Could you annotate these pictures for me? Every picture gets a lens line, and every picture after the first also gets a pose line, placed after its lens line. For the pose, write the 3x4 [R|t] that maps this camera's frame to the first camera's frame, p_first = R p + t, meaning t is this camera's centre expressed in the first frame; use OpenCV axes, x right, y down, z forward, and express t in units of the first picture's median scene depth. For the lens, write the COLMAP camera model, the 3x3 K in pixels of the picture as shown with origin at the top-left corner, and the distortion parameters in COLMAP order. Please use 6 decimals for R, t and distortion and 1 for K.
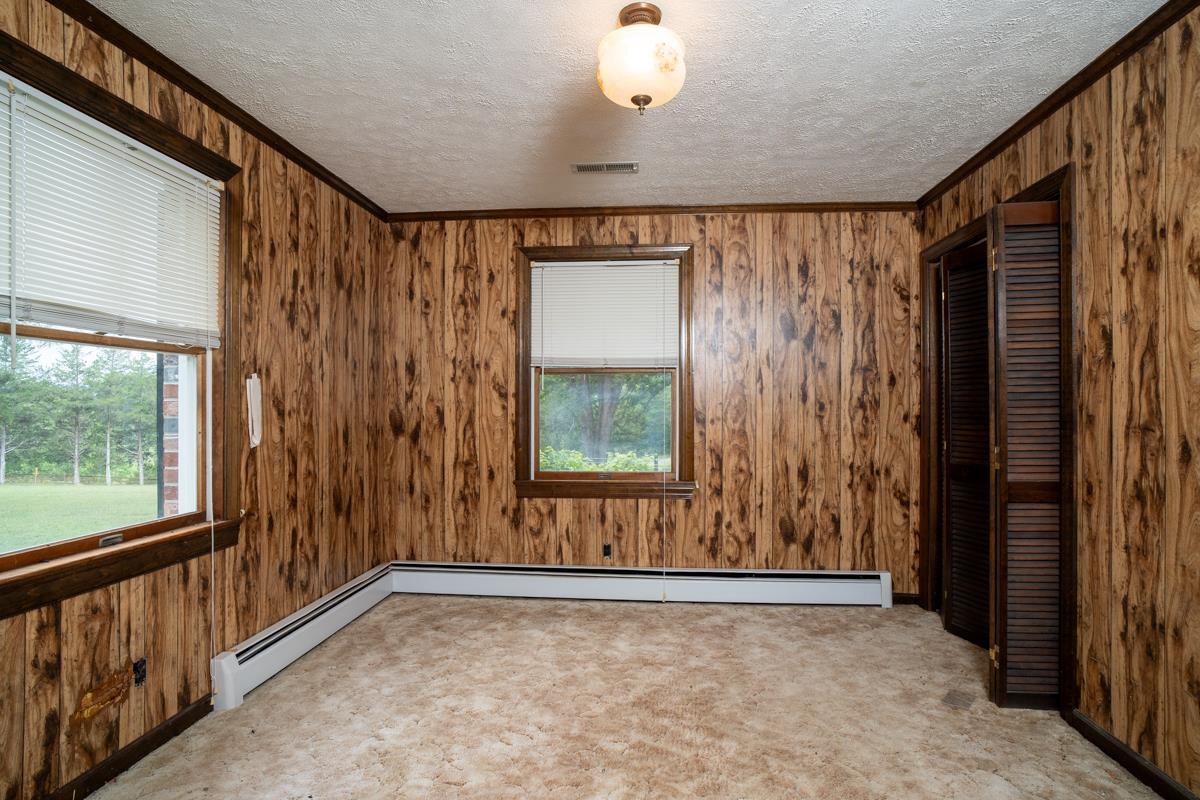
lens RADIAL K [[625.9, 0, 600.4], [0, 625.9, 409.0], [0, 0, 1]] dist [-0.059612, 0.027340]
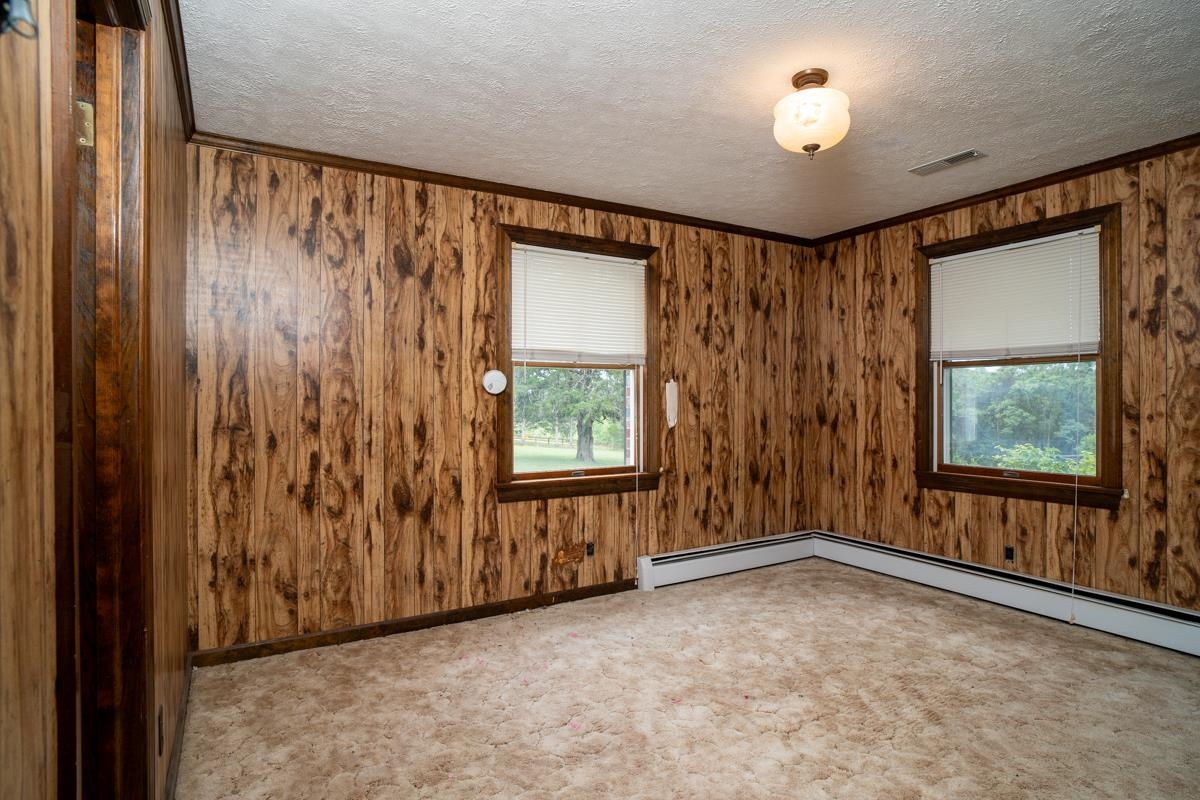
lens RADIAL K [[634.6, 0, 638.9], [0, 634.6, 402.9], [0, 0, 1]] dist [-0.055696, 0.033886]
pose [[0.608857, -0.000204, -0.793280, 0.421636], [0.000260, 1.000000, -0.000059, 0.000698], [0.793280, -0.000170, 0.608857, -0.010788]]
